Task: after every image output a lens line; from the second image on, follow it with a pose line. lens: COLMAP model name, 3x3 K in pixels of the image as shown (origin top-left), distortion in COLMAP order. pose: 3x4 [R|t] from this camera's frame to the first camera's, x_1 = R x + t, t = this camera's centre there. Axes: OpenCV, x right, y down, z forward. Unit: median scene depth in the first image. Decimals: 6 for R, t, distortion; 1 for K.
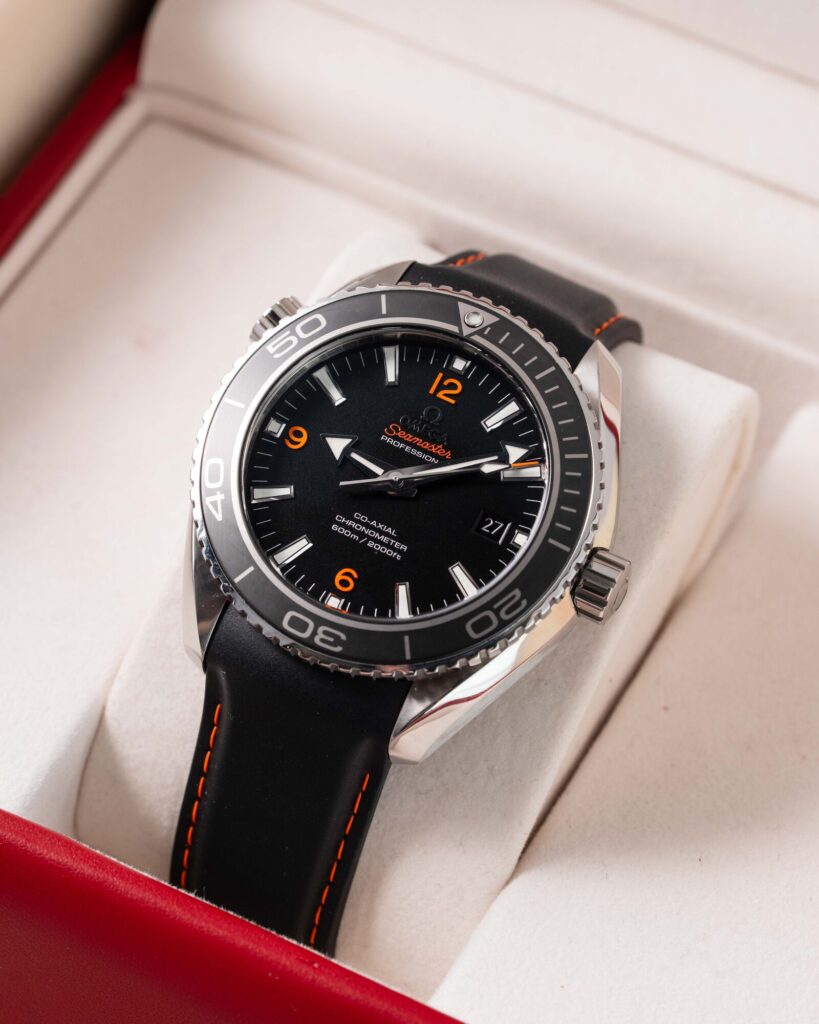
lens RADIAL K [[4984.8, 0, 409.5], [0, 4984.8, 512.0], [0, 0, 1]] dist [-0.092102, 10.851135]
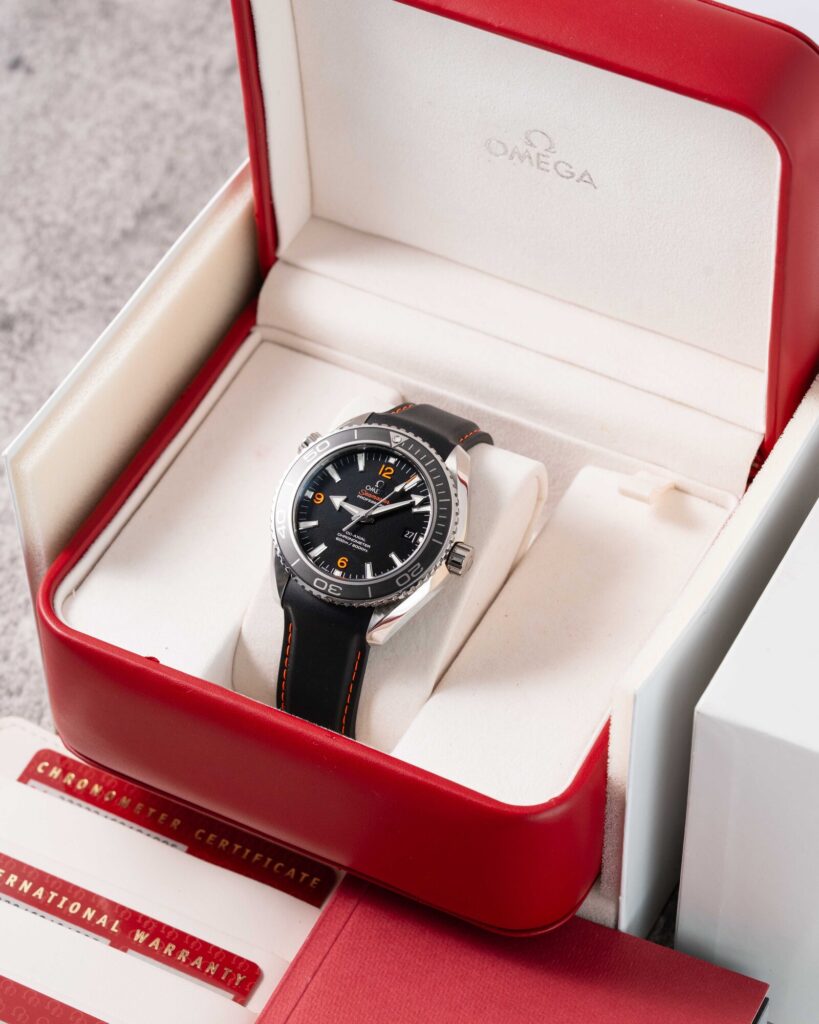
lens RADIAL K [[4984.8, 0, 409.5], [0, 4984.8, 512.0], [0, 0, 1]] dist [-0.092102, 10.851135]
pose [[0.994340, -0.052319, -0.092466, 0.217383], [0.052472, 0.998622, -0.000773, -0.005200], [0.092379, -0.004084, 0.995716, -1.157621]]
